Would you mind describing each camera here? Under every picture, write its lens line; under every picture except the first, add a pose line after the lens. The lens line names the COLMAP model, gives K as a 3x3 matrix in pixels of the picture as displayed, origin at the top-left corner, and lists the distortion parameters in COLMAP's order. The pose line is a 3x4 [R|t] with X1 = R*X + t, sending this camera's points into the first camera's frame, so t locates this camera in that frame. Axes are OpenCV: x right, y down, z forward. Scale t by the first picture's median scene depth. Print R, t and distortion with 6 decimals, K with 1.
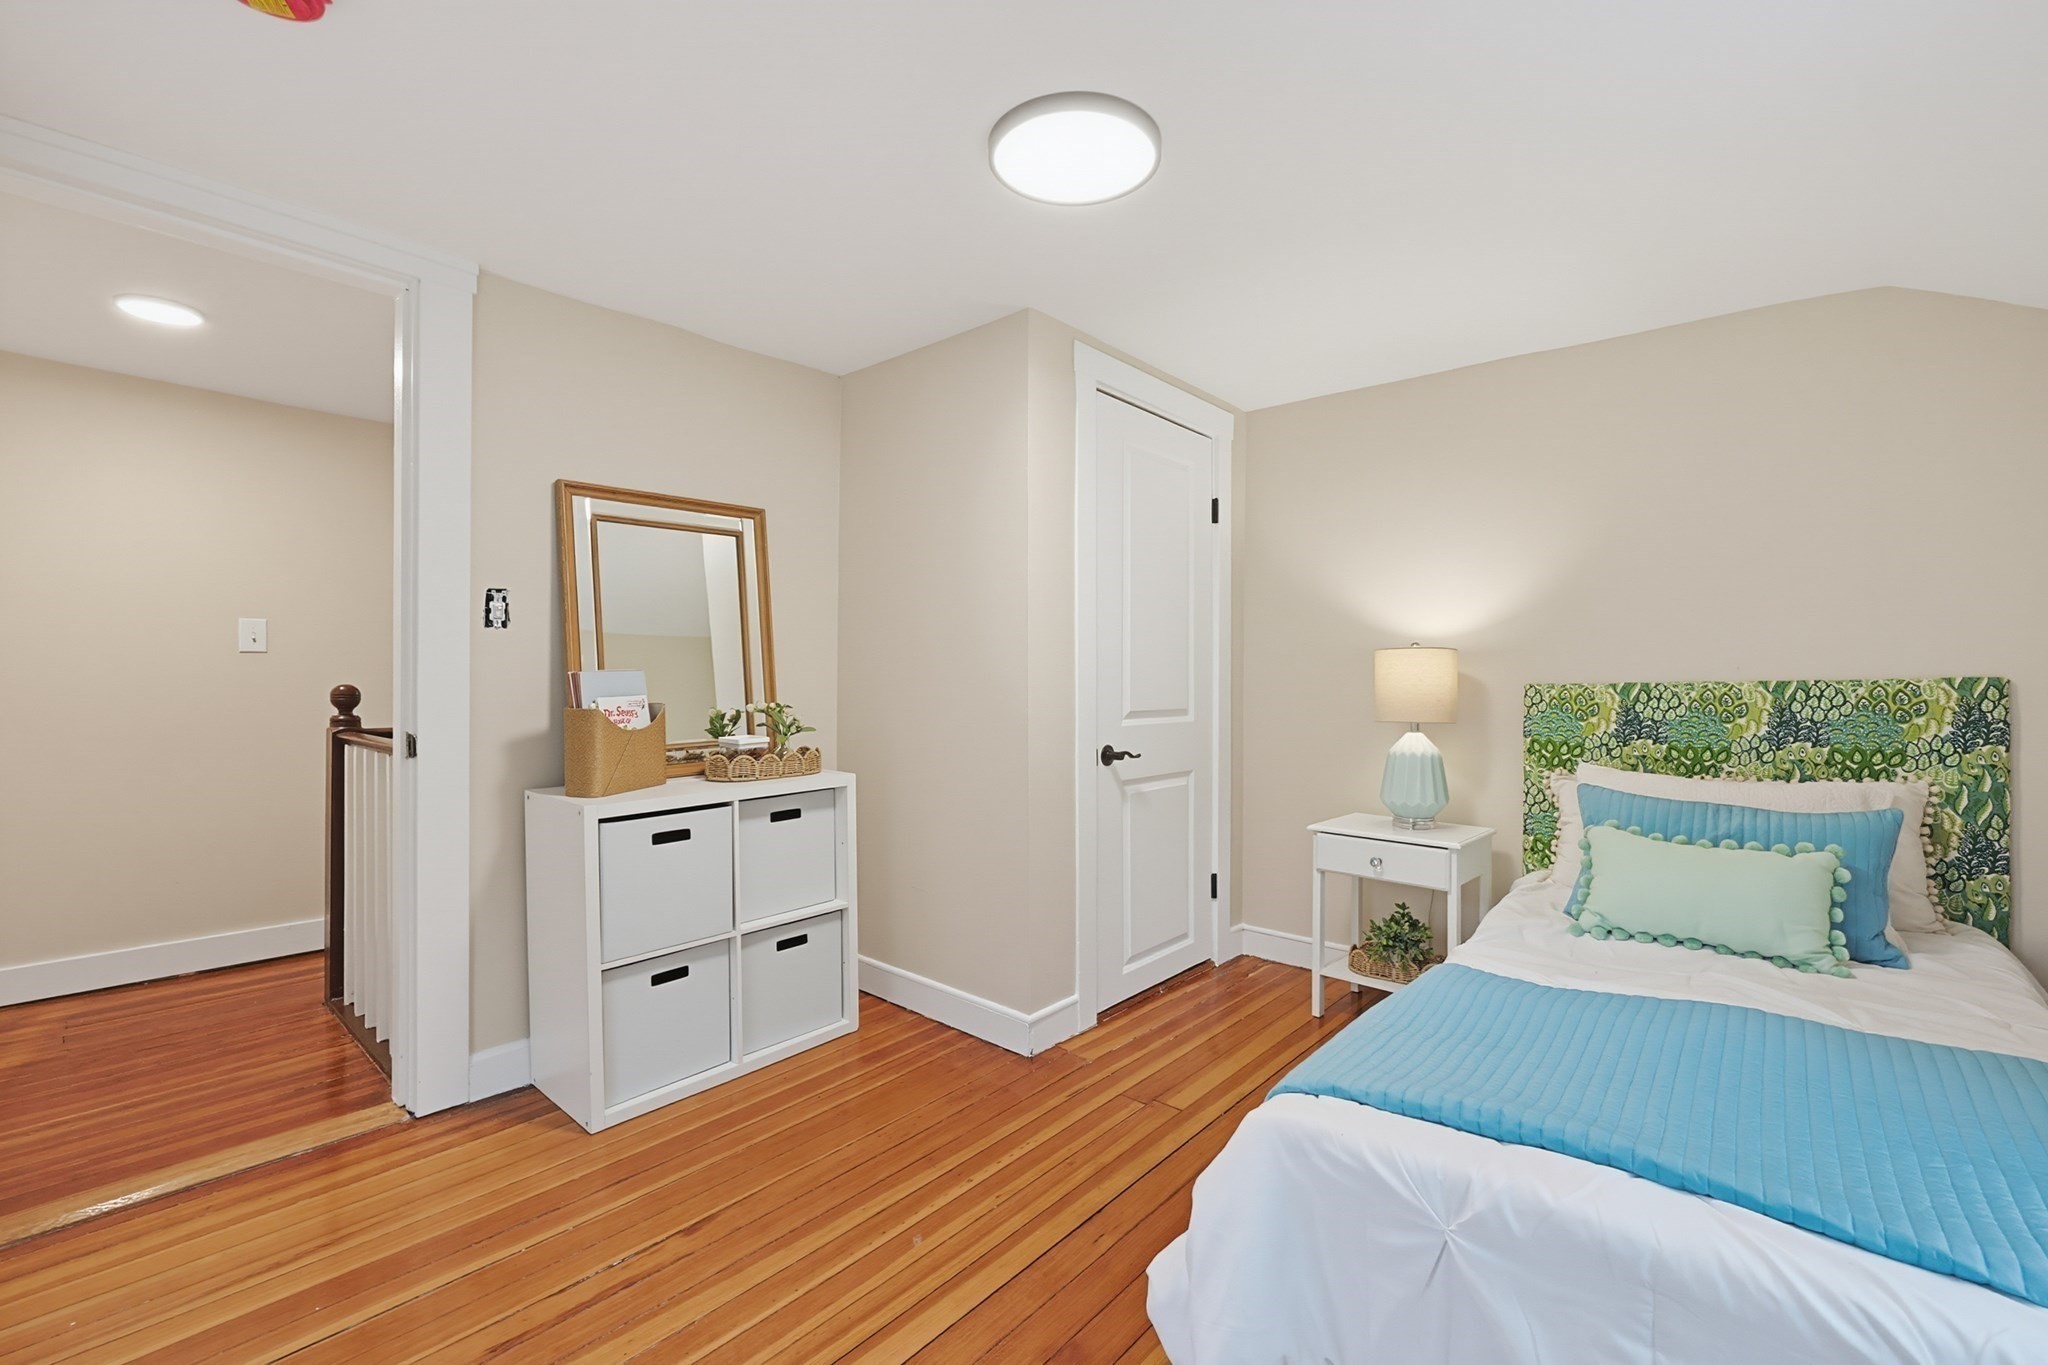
lens RADIAL K [[890.0, 0, 1017.5], [0, 890.0, 676.7], [0, 0, 1]] dist [0.001117, 0.000205]
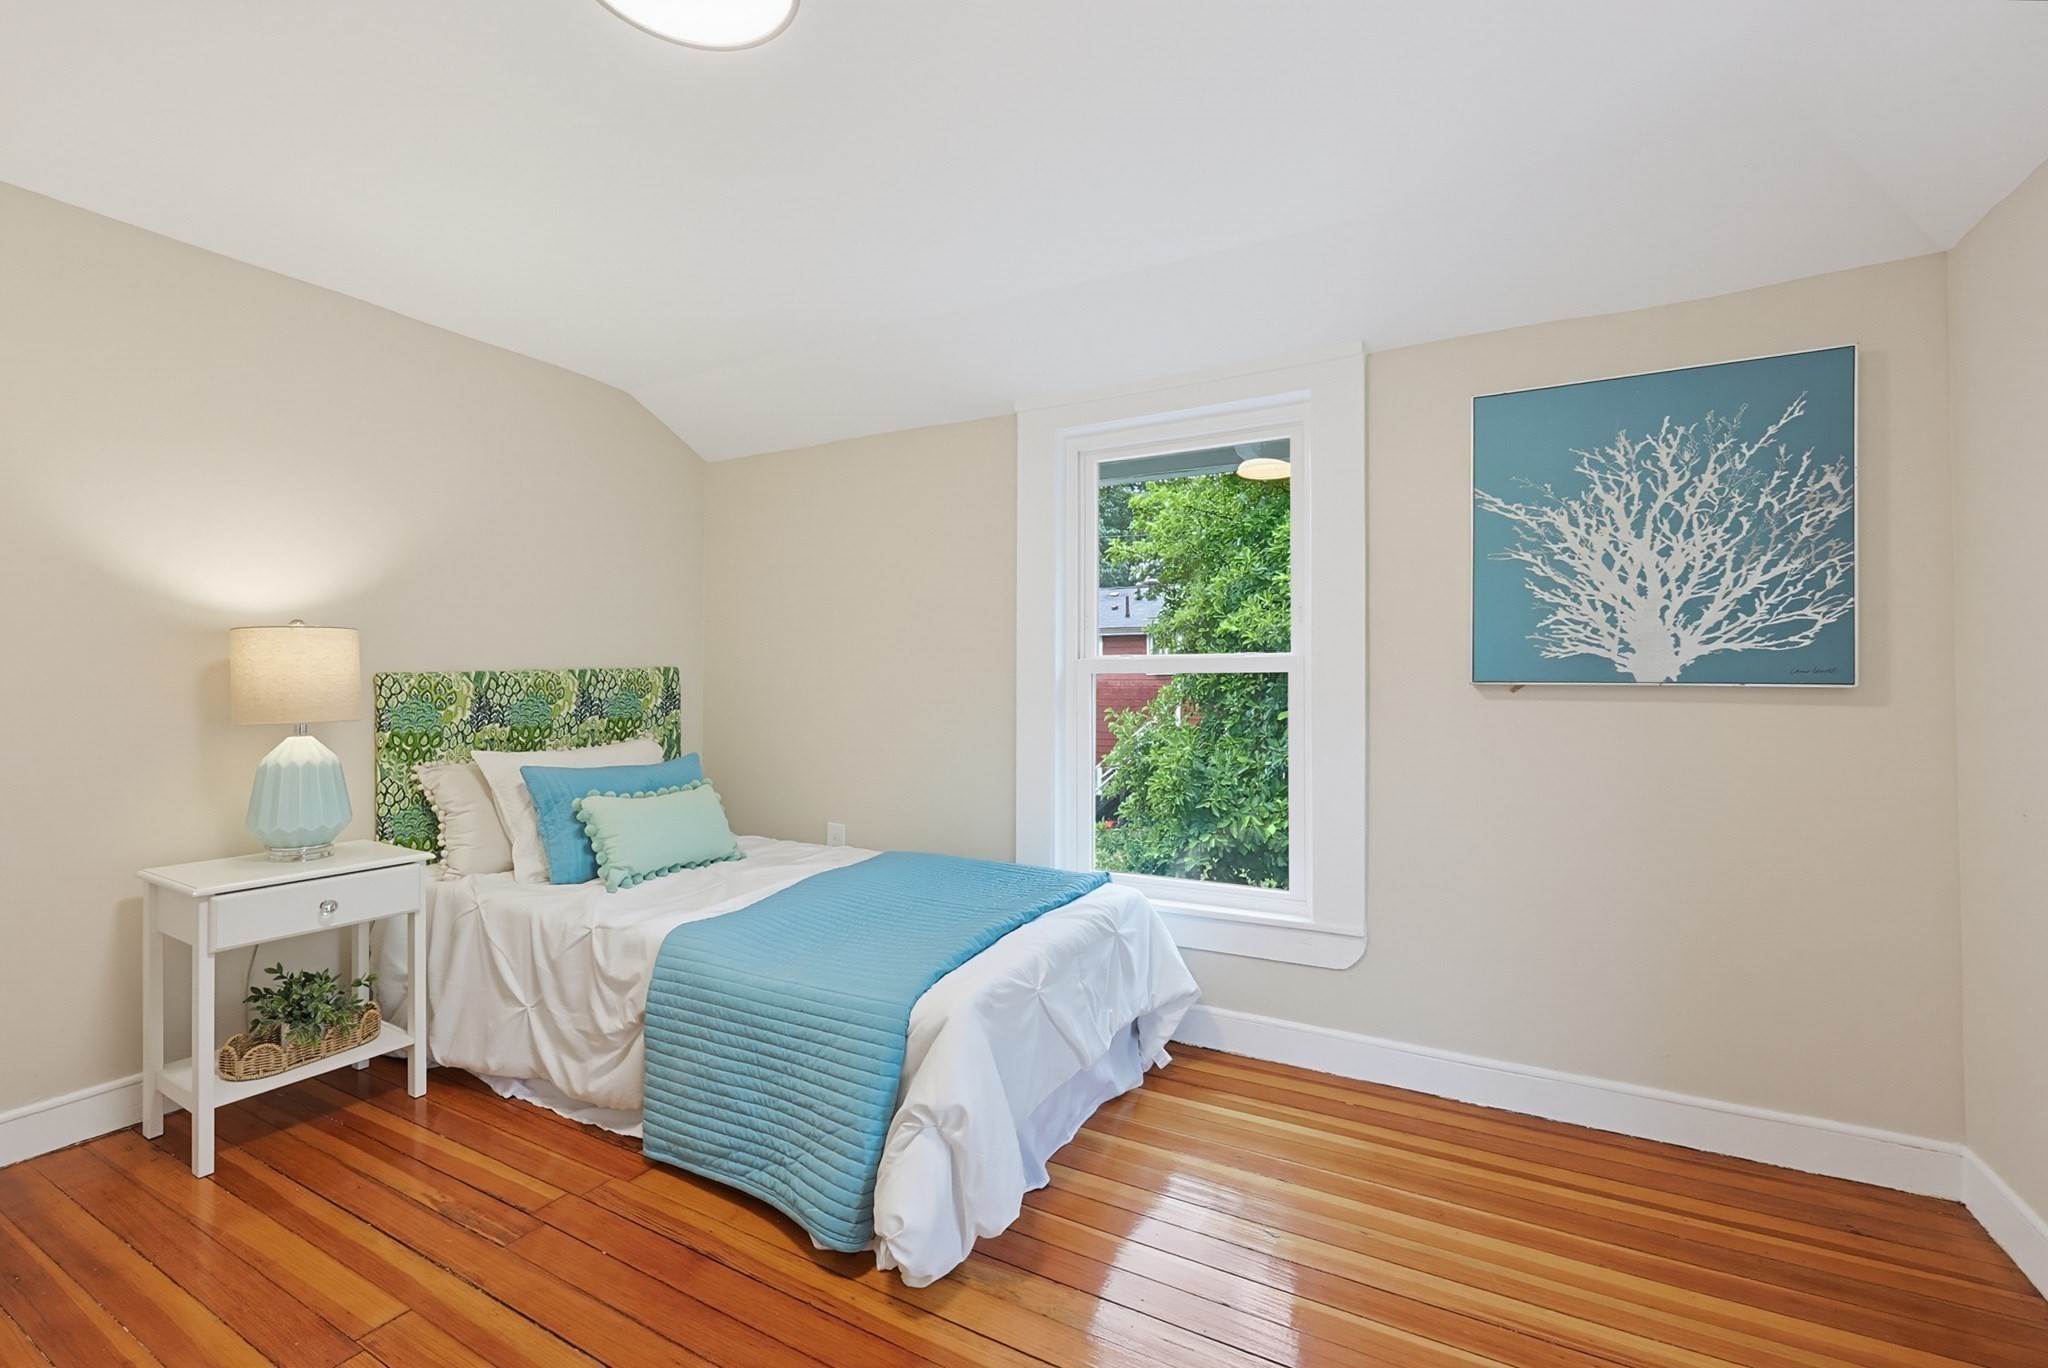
lens RADIAL K [[890.0, 0, 1017.9], [0, 890.0, 681.7], [0, 0, 1]] dist [0.001117, 0.000205]
pose [[-0.198560, -0.003304, 0.980083, -0.468919], [0.010946, 0.999924, 0.005589, 0.020061], [-0.980028, 0.011838, -0.198508, 0.579670]]
